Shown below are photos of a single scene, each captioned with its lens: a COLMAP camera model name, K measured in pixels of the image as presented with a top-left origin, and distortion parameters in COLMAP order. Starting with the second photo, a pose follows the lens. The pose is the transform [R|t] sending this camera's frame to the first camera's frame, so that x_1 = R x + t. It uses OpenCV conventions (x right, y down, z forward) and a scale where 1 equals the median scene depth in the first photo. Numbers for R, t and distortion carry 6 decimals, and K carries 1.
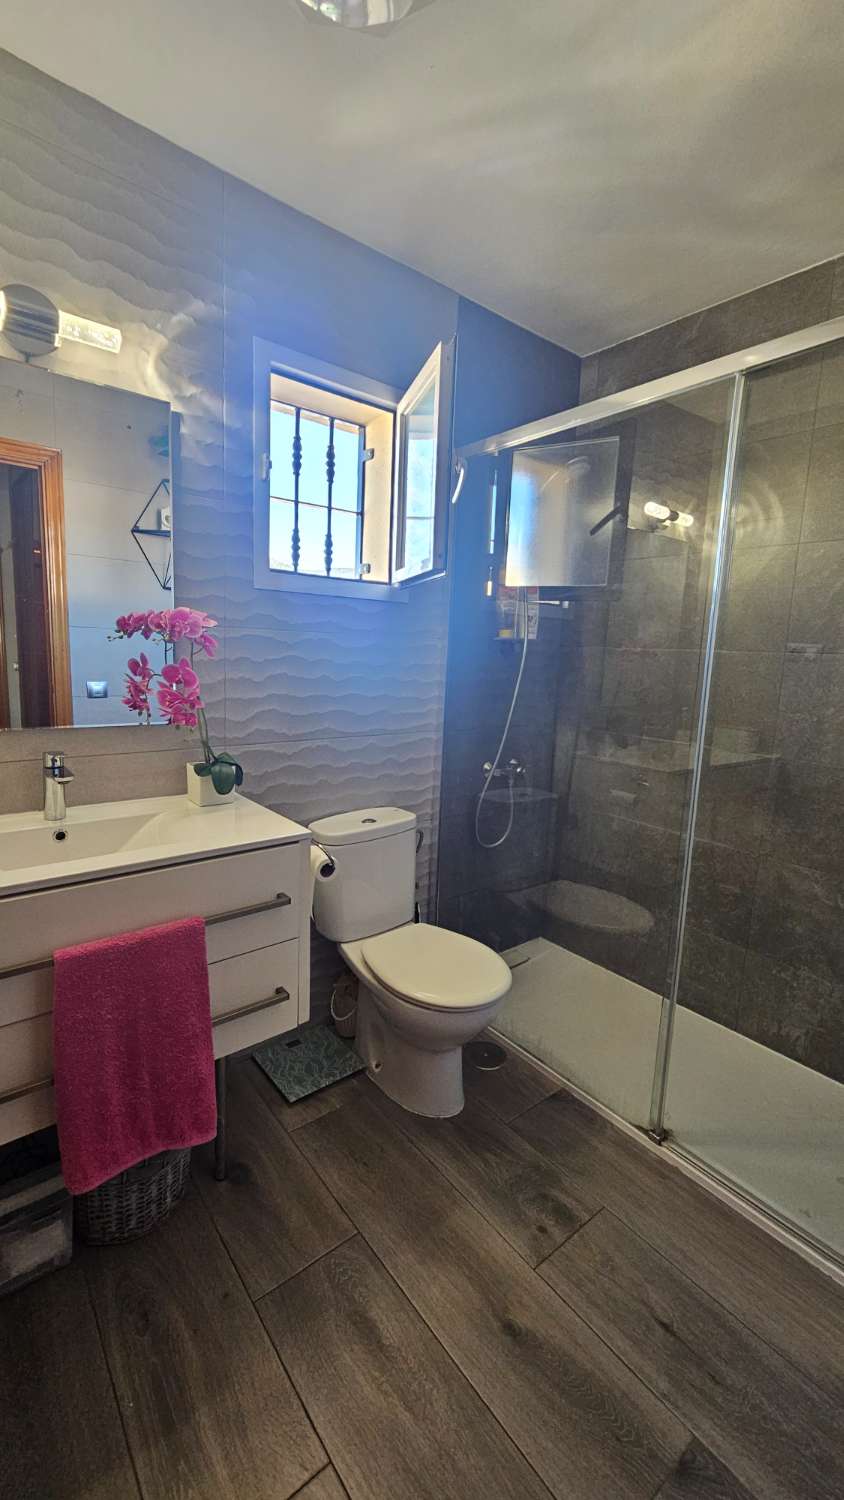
lens RADIAL K [[613.2, 0, 419.9], [0, 613.2, 741.0], [0, 0, 1]] dist [-0.000886, -0.000604]
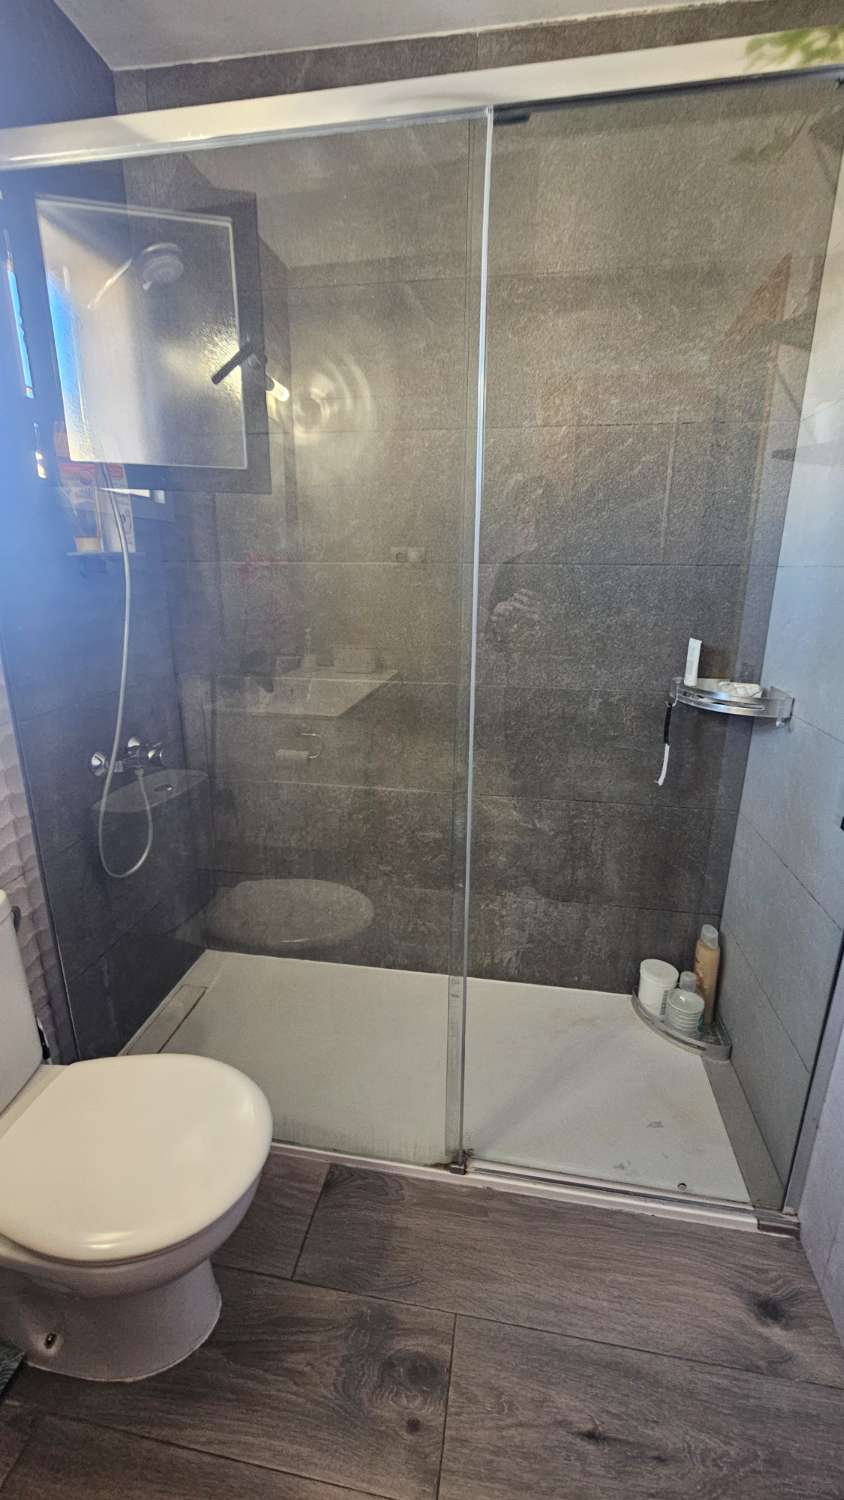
lens RADIAL K [[618.7, 0, 417.7], [0, 618.7, 743.6], [0, 0, 1]] dist [0.008418, -0.003822]
pose [[0.746858, -0.217637, 0.628361, -0.047730], [0.122171, 0.973750, 0.192055, -0.064679], [-0.653665, -0.066670, 0.753842, 0.326740]]
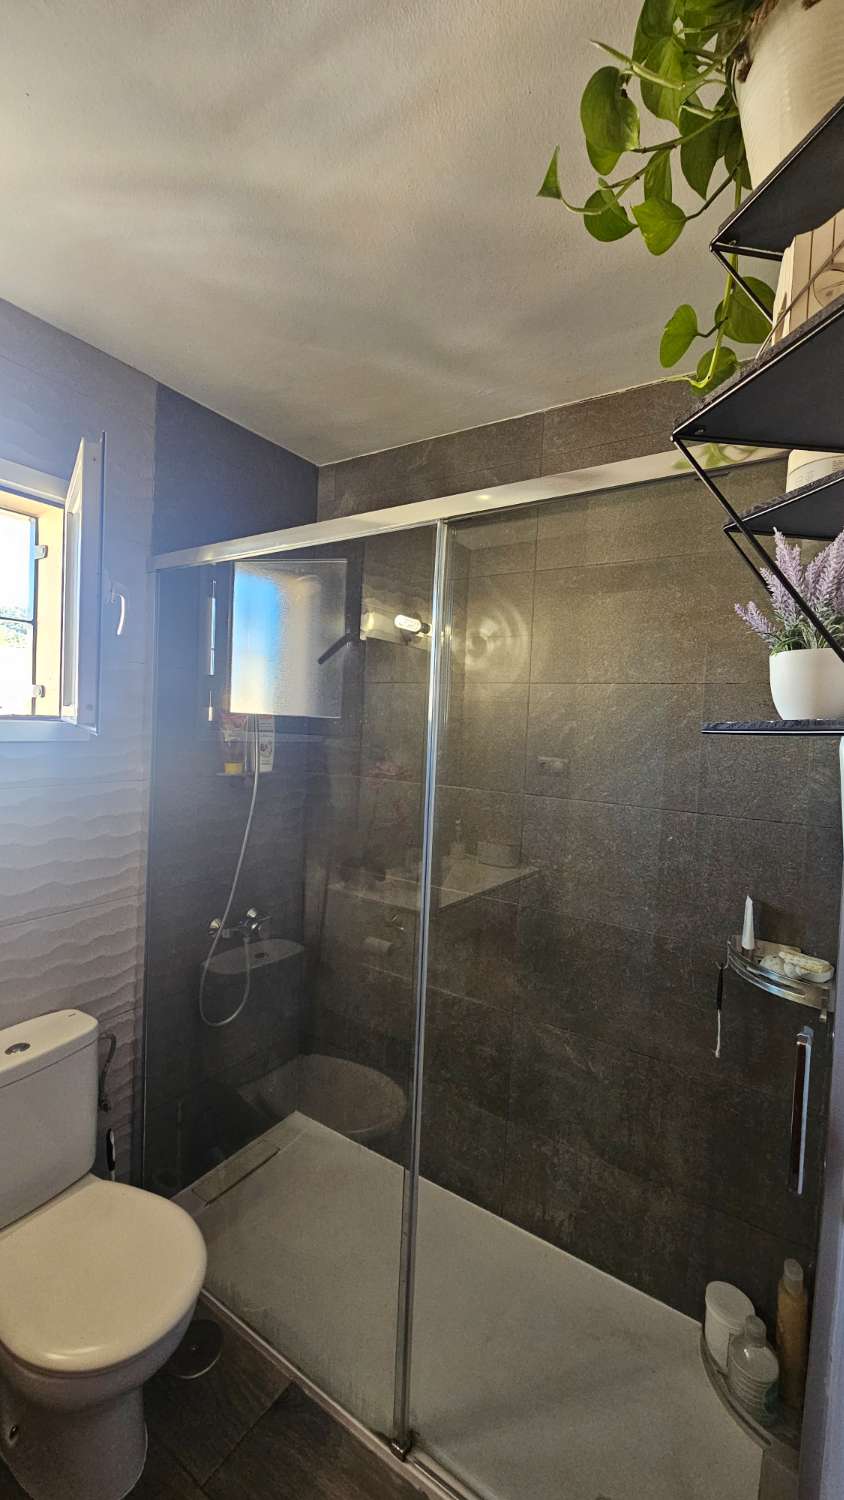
lens RADIAL K [[610.8, 0, 417.0], [0, 610.8, 744.1], [0, 0, 1]] dist [-0.001233, -0.000357]
pose [[0.953470, -0.010222, 0.301314, 0.137112], [0.040838, 0.994593, -0.095483, -0.122734], [-0.298708, 0.103345, 0.948732, 0.128725]]
